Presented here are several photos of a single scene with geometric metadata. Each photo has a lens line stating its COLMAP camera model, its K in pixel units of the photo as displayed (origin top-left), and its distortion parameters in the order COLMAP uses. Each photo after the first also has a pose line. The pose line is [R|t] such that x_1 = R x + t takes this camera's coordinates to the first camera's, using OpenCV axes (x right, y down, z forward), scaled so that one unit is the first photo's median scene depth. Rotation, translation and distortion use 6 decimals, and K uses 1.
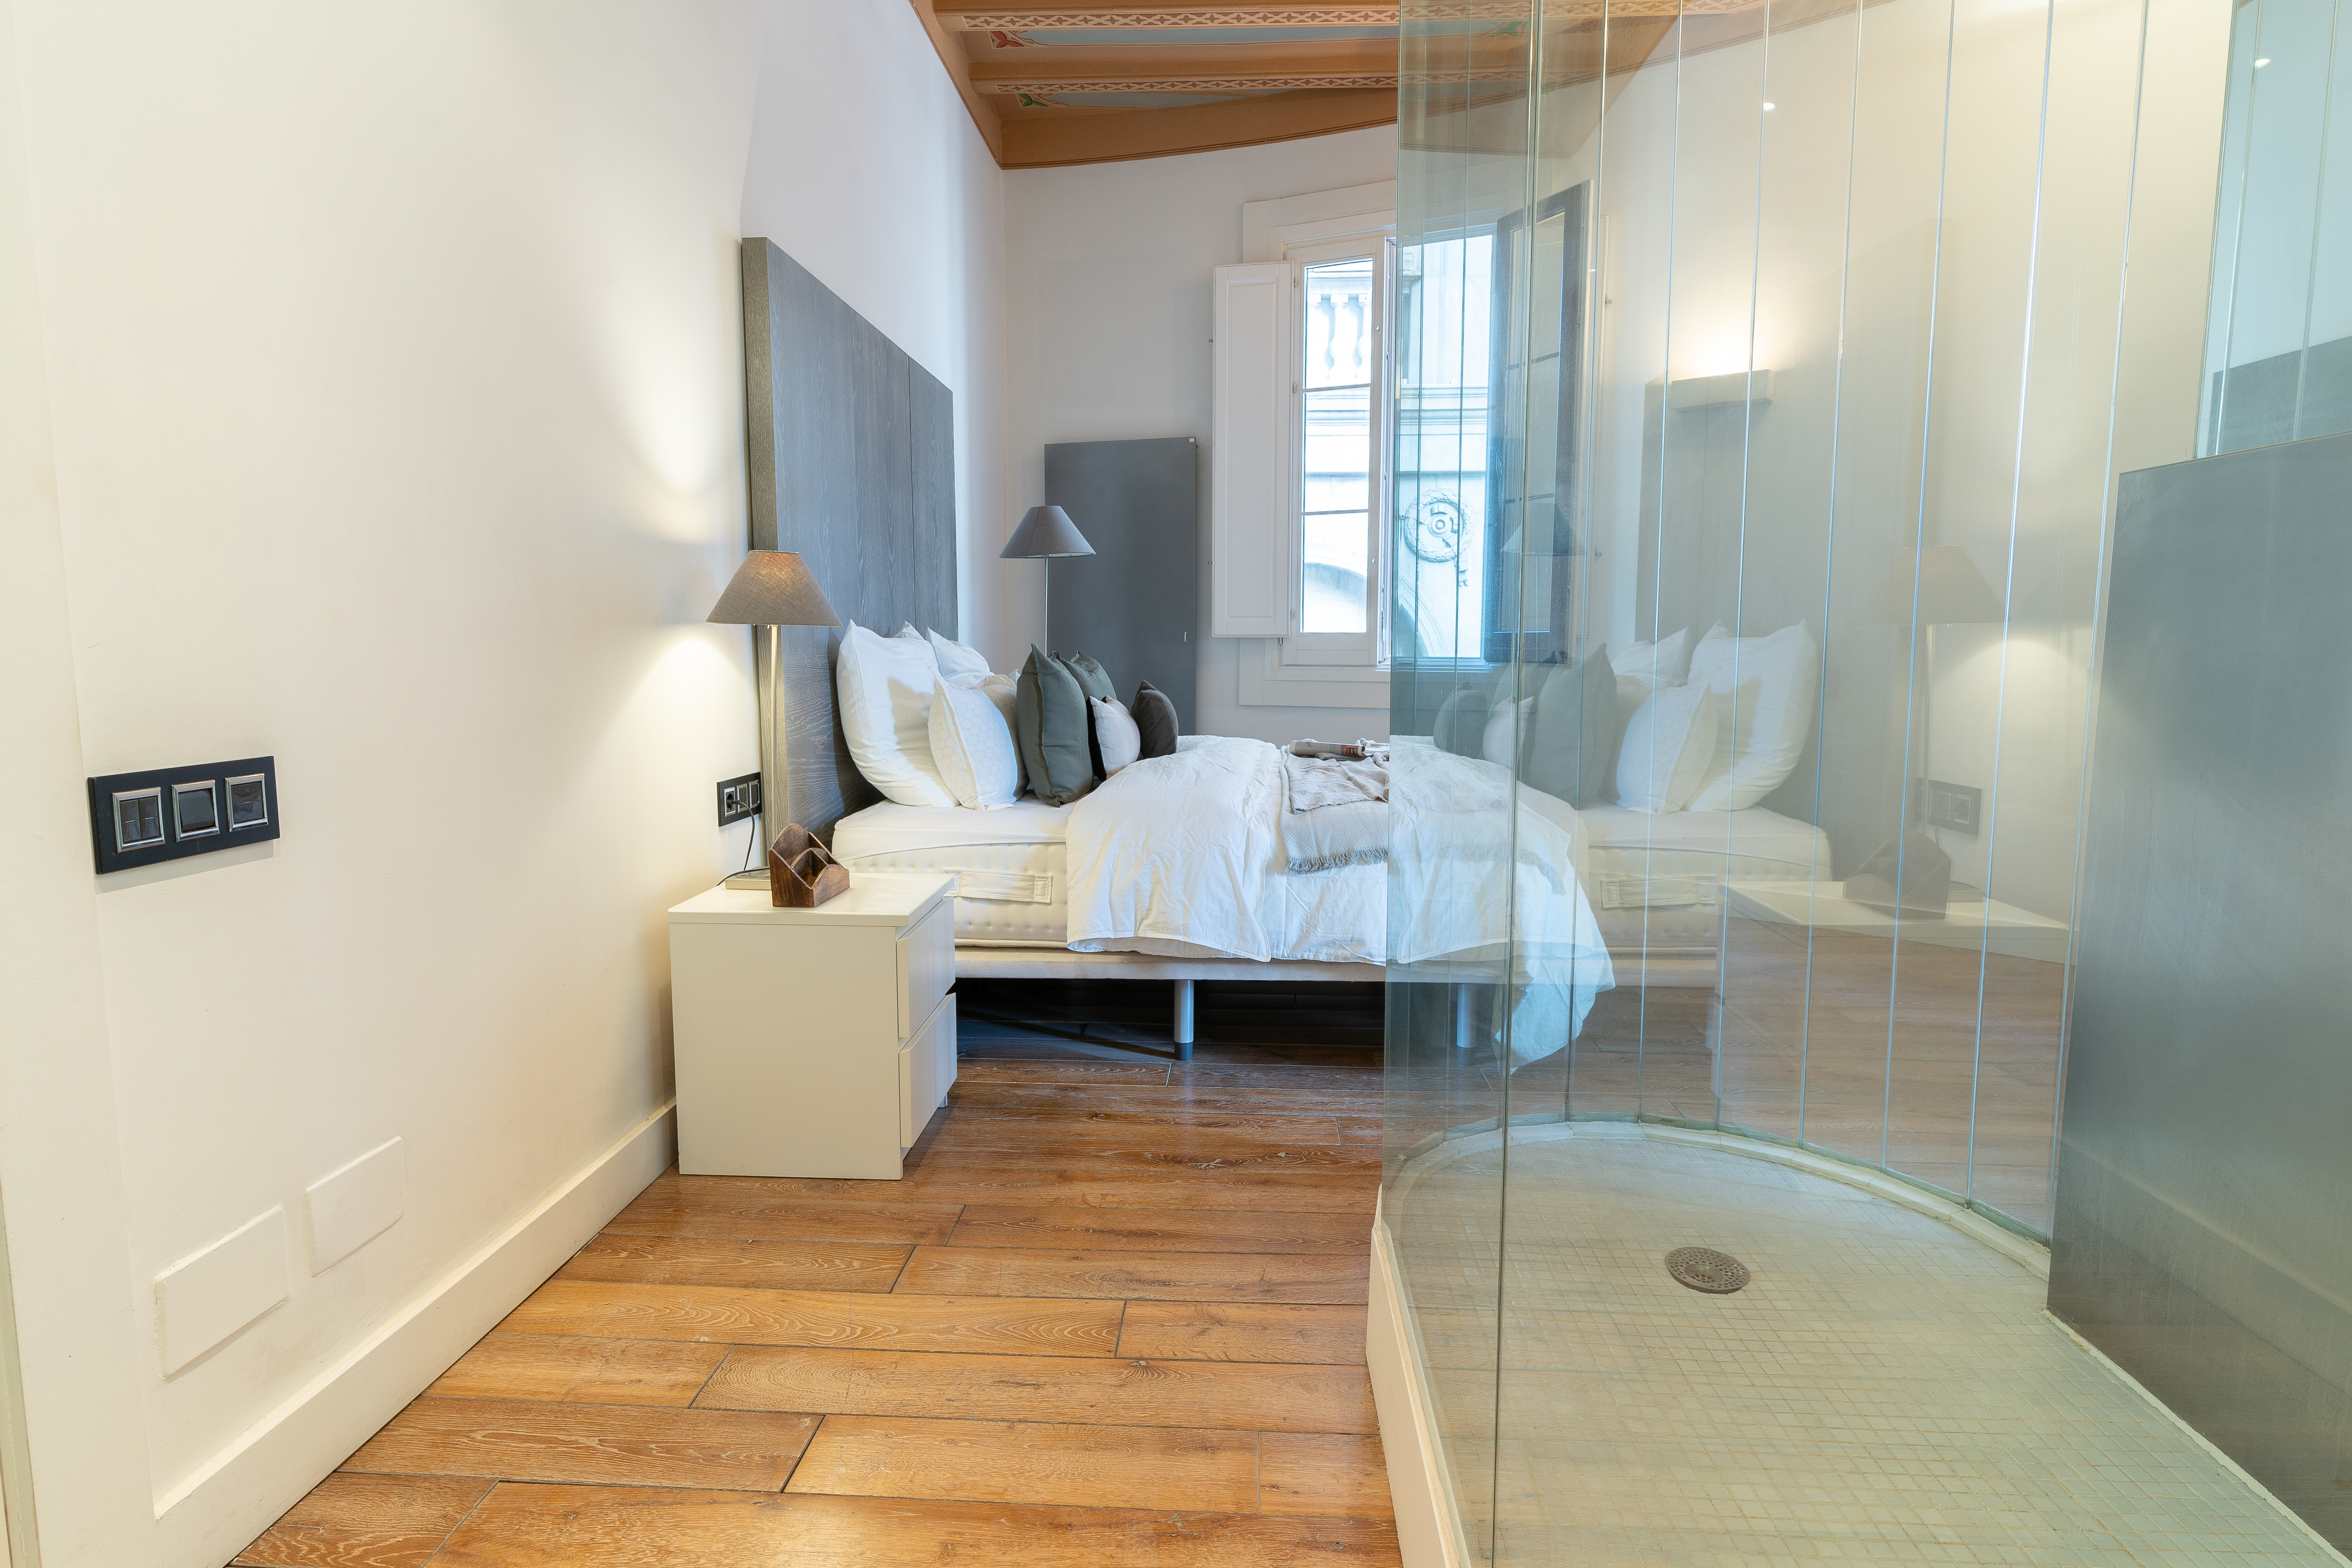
lens RADIAL K [[1210.6, 0, 1192.5], [0, 1210.6, 781.5], [0, 0, 1]] dist [-0.003607, -0.000766]
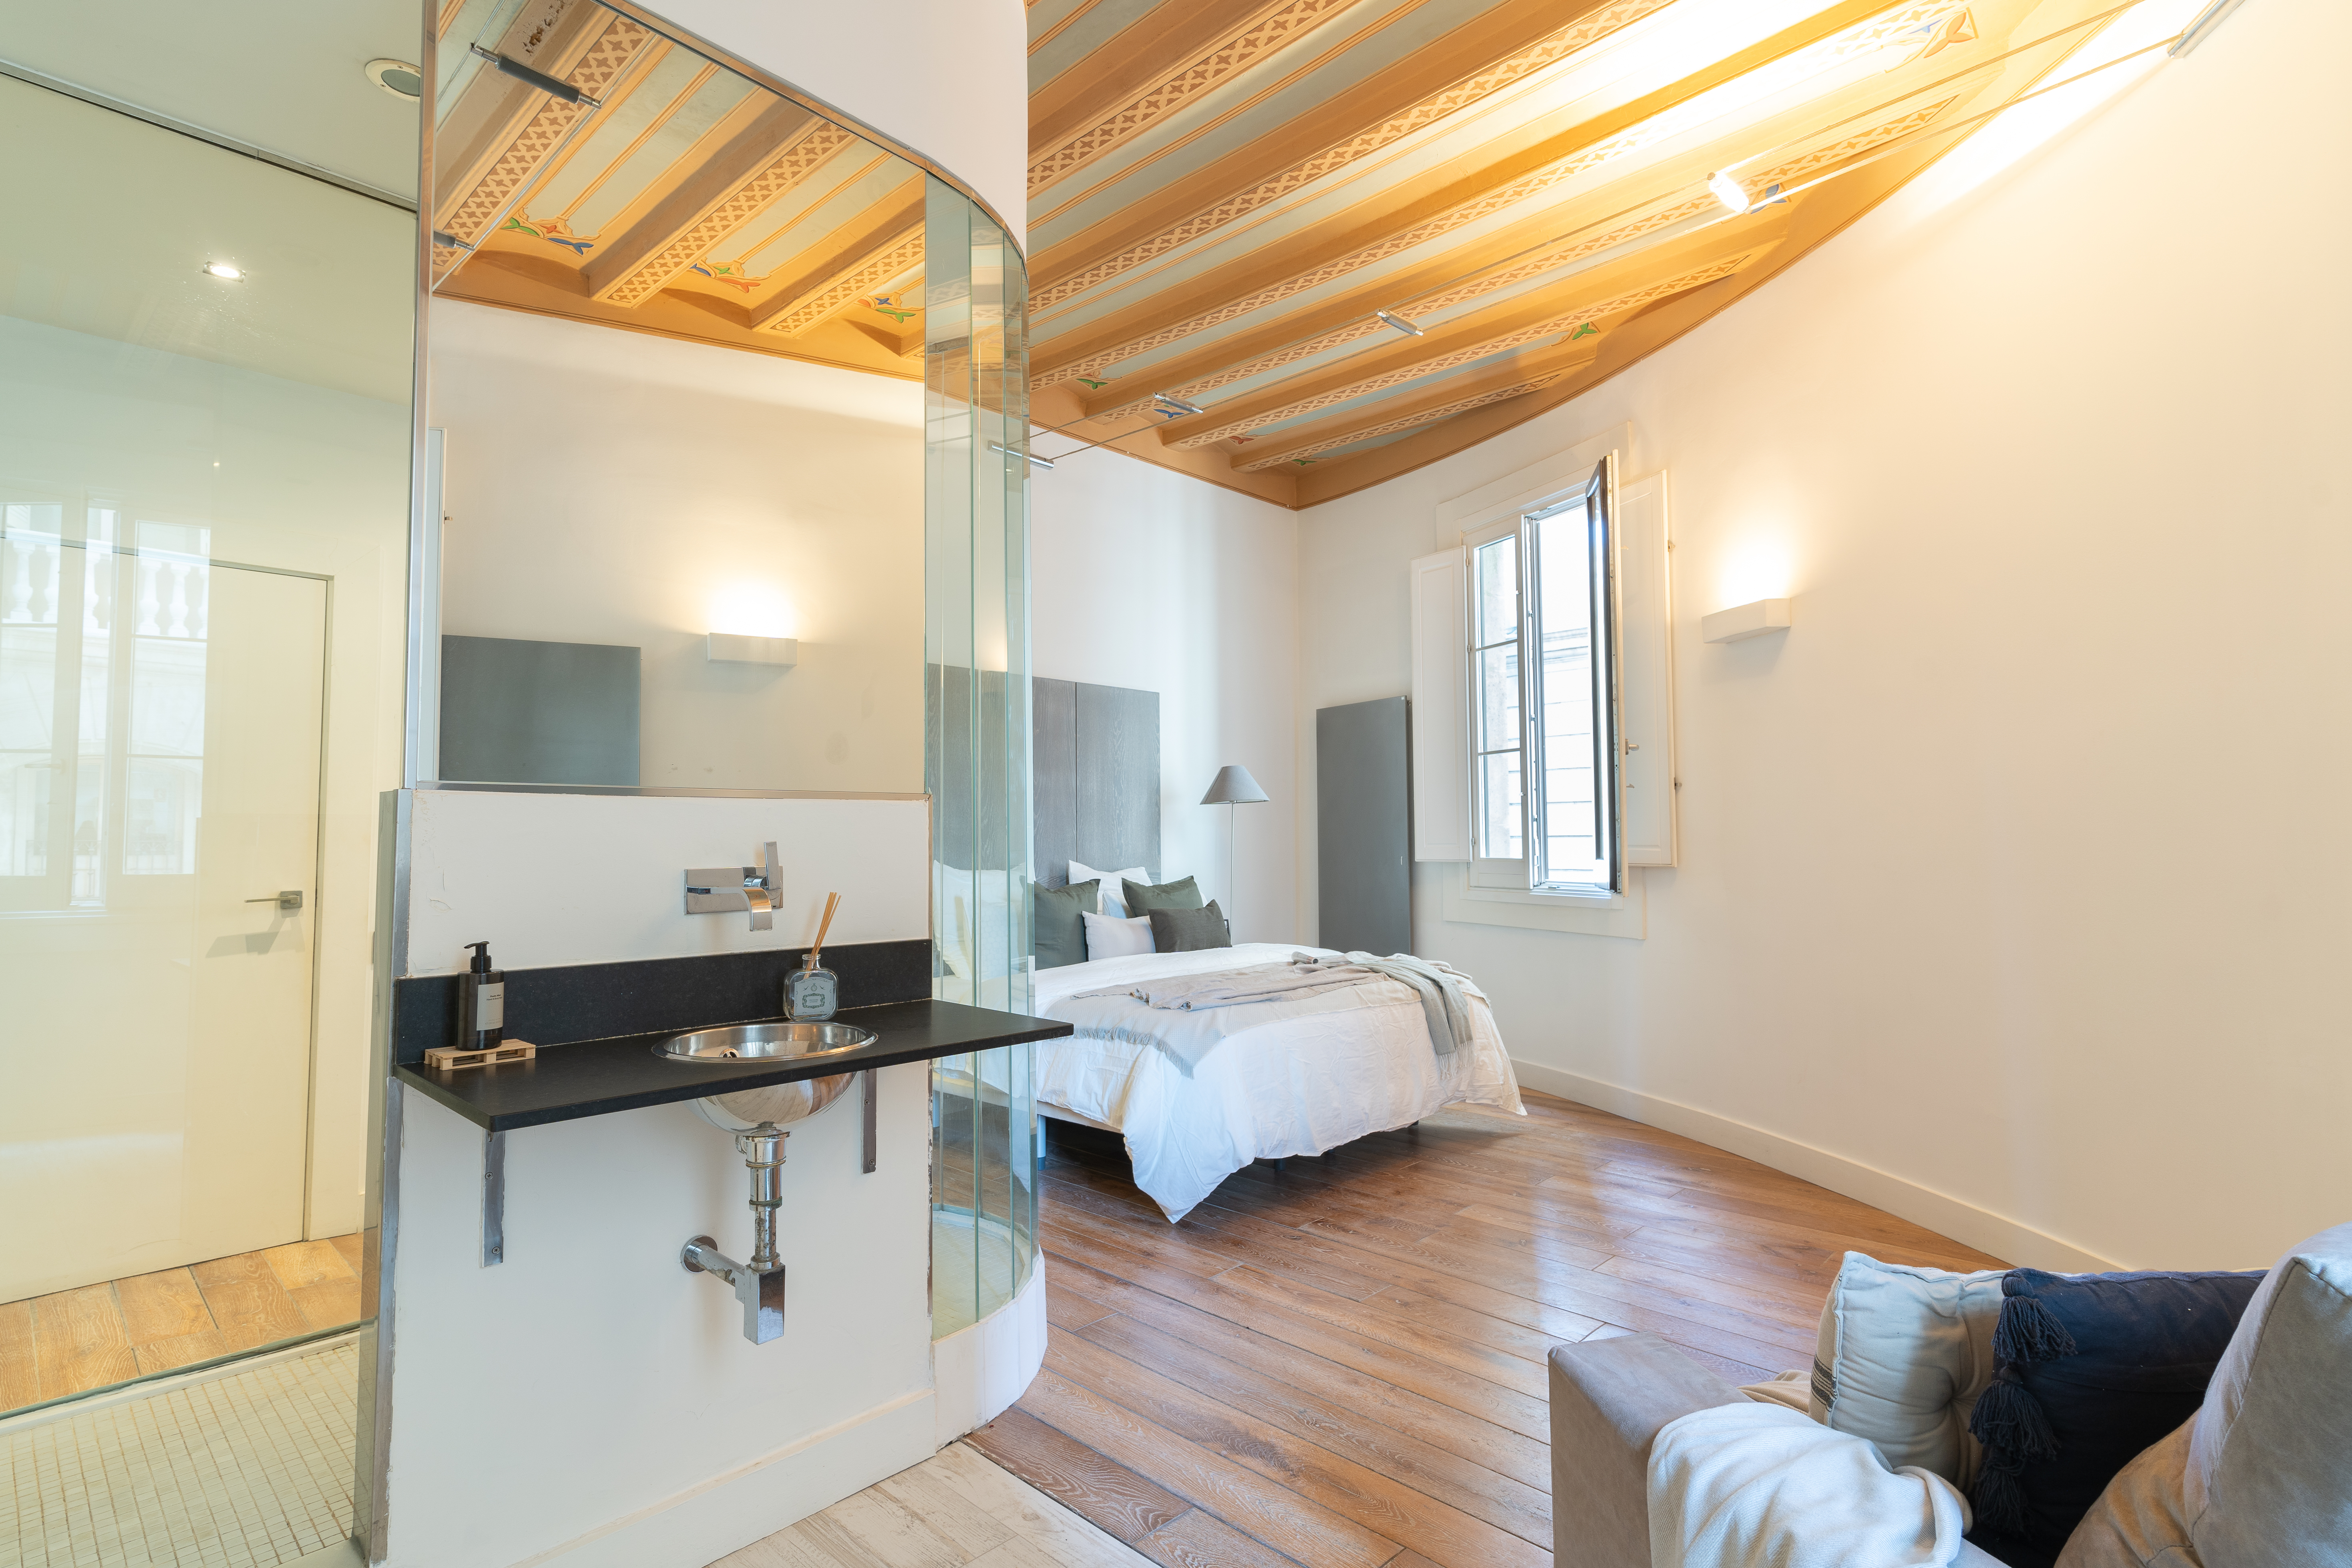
lens RADIAL K [[1142.9, 0, 1171.1], [0, 1142.9, 774.7], [0, 0, 1]] dist [0.001237, -0.000852]
pose [[0.757857, -0.044790, -0.650881, 0.766684], [-0.068662, 0.986625, -0.147841, -0.031217], [0.648797, 0.156734, 0.744645, 0.019861]]
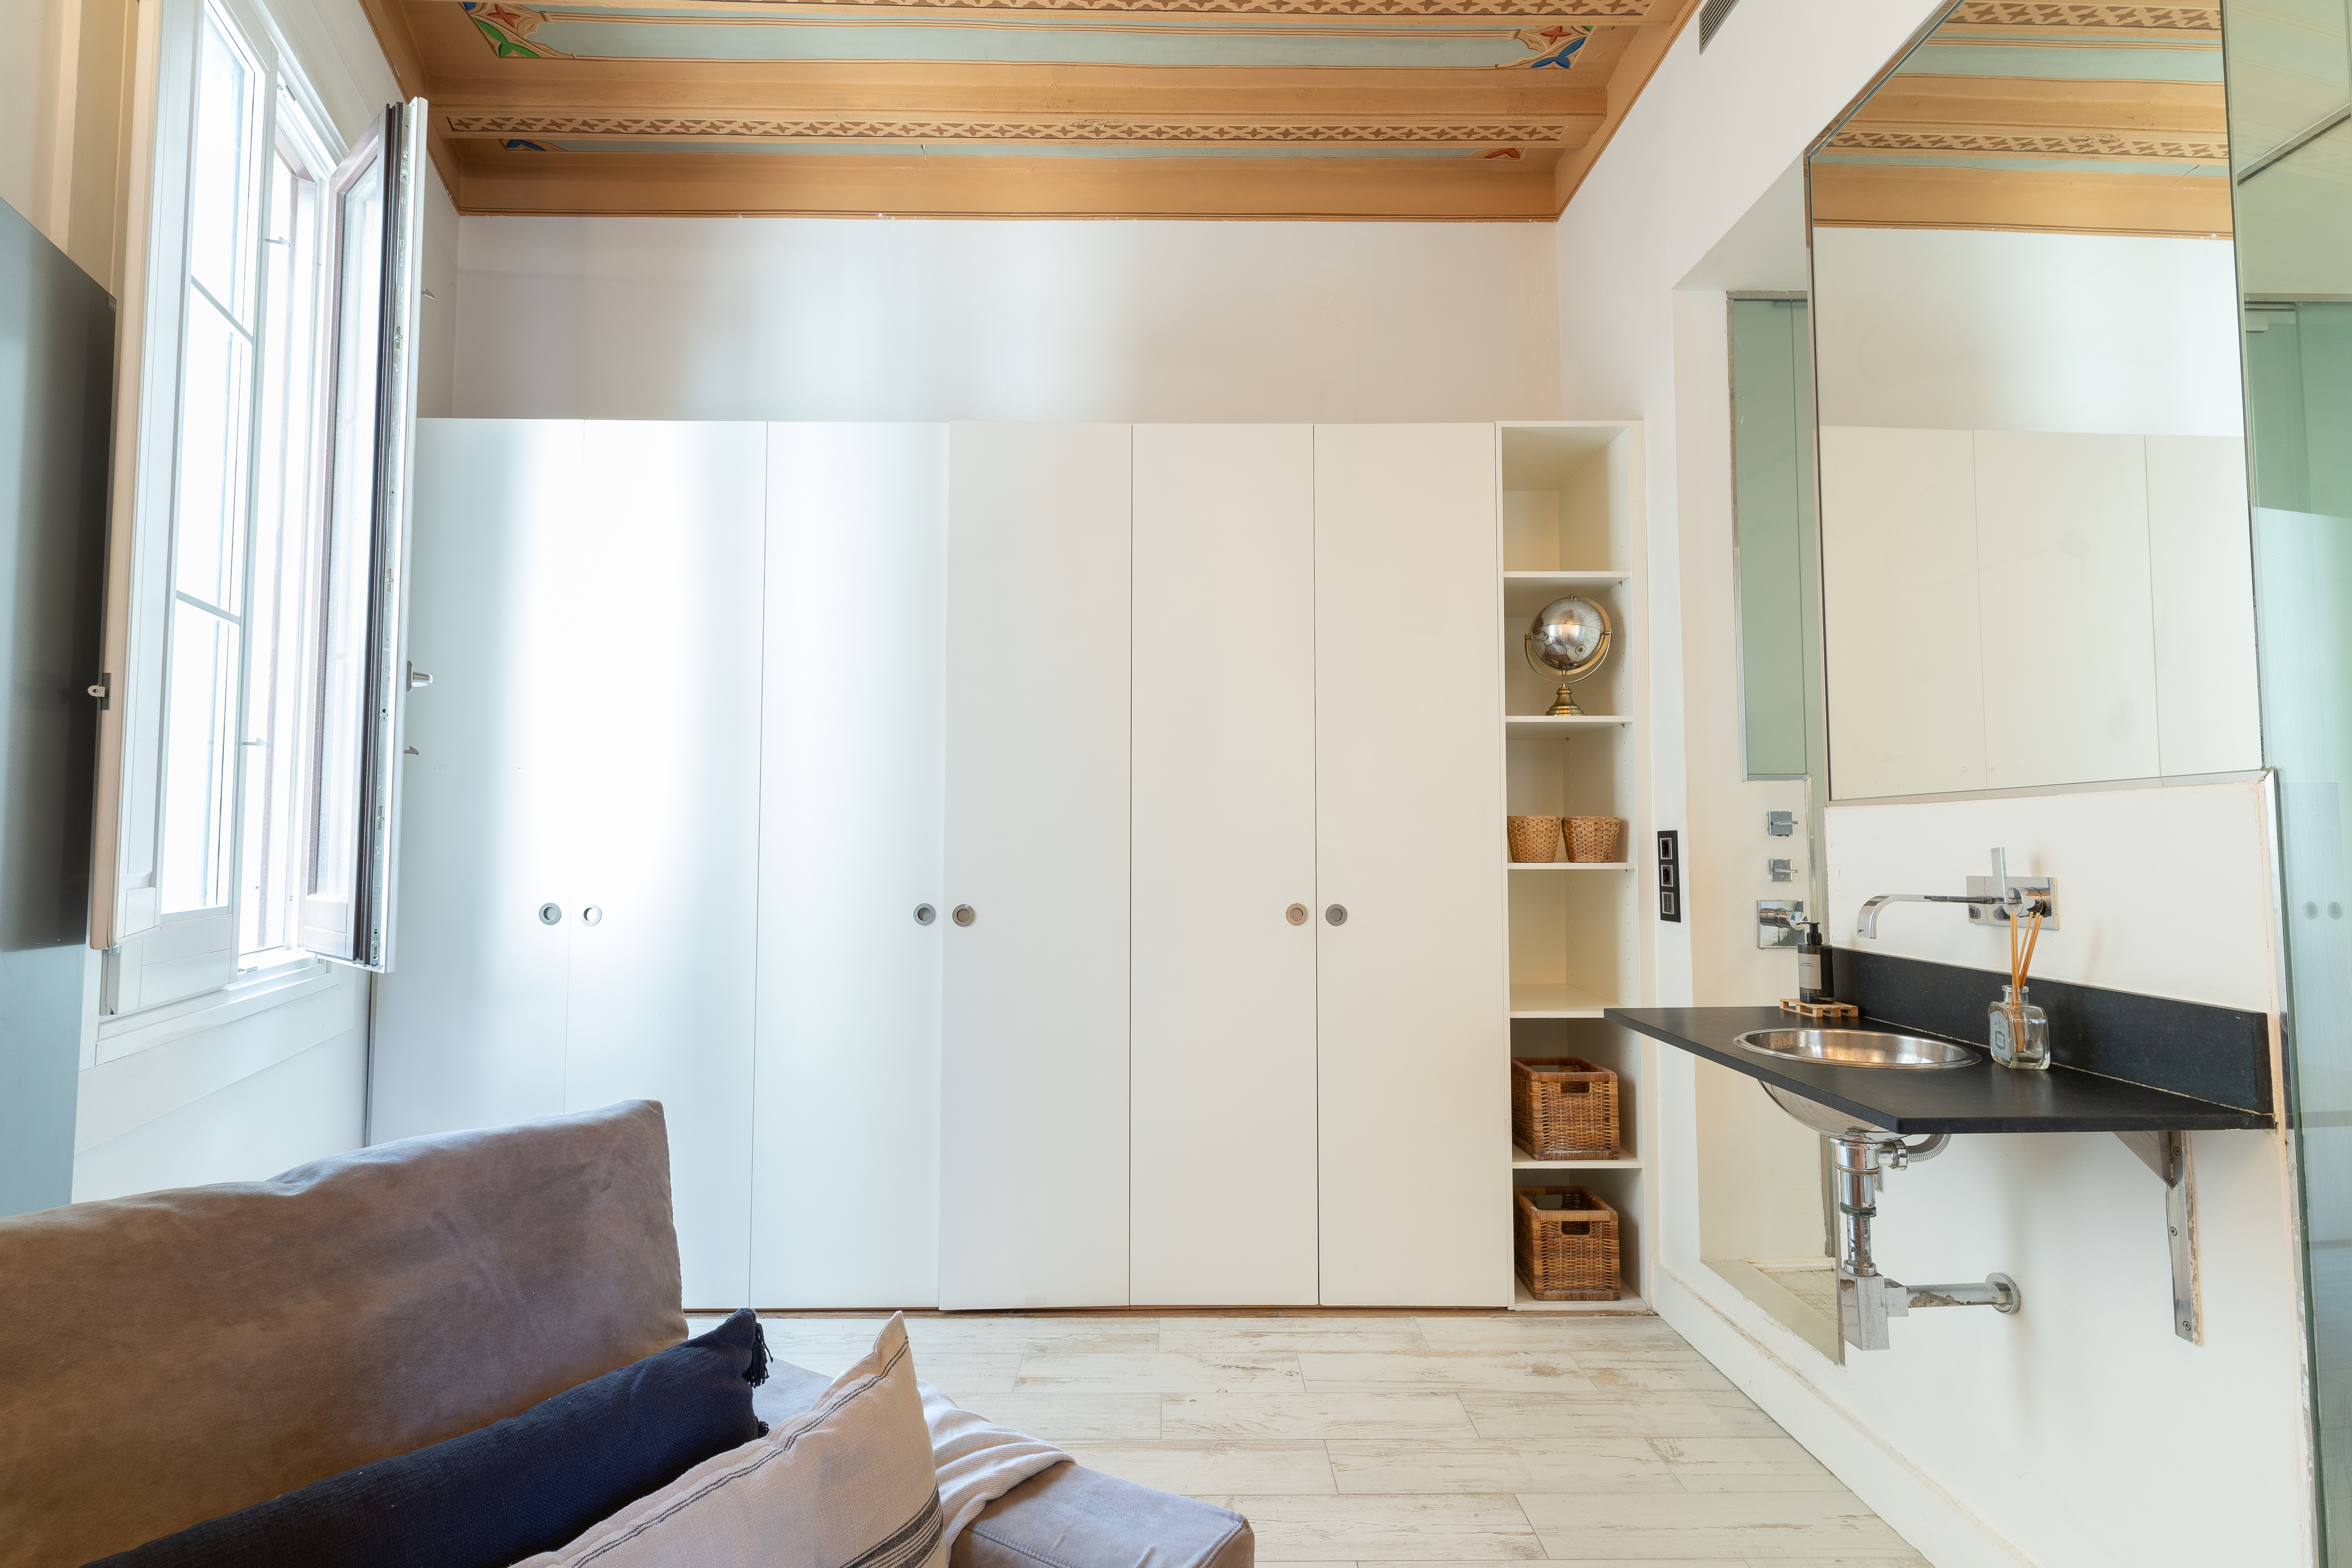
lens RADIAL K [[1142.9, 0, 1171.1], [0, 1142.9, 774.7], [0, 0, 1]] dist [0.001237, -0.000852]
pose [[-0.998067, -0.004672, -0.061970, 0.649023], [-0.008179, 0.998372, 0.056448, -0.112287], [0.061605, 0.056845, -0.996481, 0.683570]]
